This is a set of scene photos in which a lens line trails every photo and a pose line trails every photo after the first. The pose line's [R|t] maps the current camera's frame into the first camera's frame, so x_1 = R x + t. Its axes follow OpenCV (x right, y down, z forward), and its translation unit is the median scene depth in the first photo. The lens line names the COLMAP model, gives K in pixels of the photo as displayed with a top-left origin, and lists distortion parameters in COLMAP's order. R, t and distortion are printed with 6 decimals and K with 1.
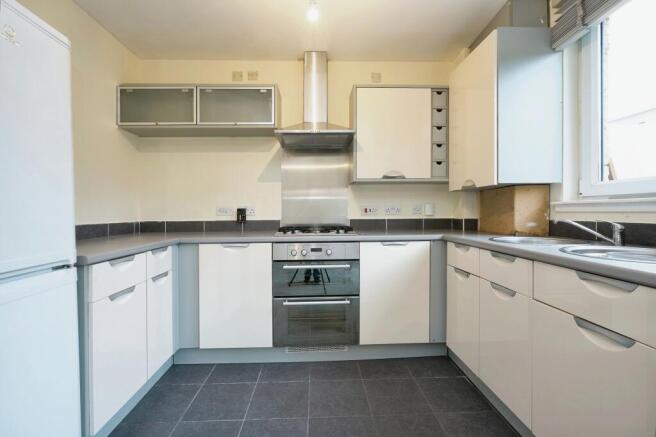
lens RADIAL K [[296.5, 0, 326.0], [0, 296.5, 206.3], [0, 0, 1]] dist [-0.001696, -0.000256]
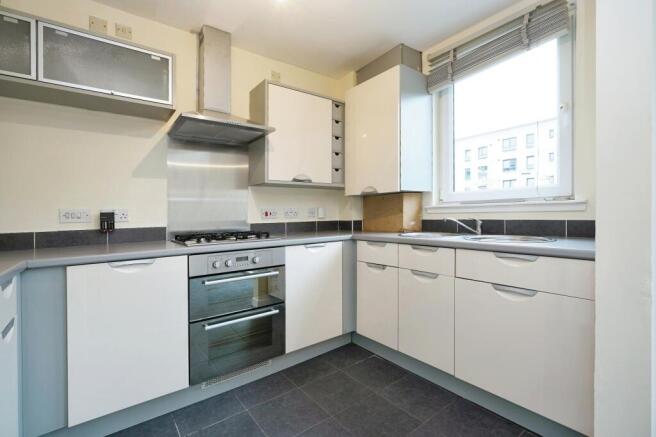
lens RADIAL K [[299.9, 0, 327.1], [0, 299.9, 211.1], [0, 0, 1]] dist [-0.001477, -0.000130]
pose [[0.818559, -0.002104, 0.574419, -0.331150], [0.002422, 0.999997, 0.000212, 0.006642], [-0.574418, 0.001218, 0.818561, 0.130772]]
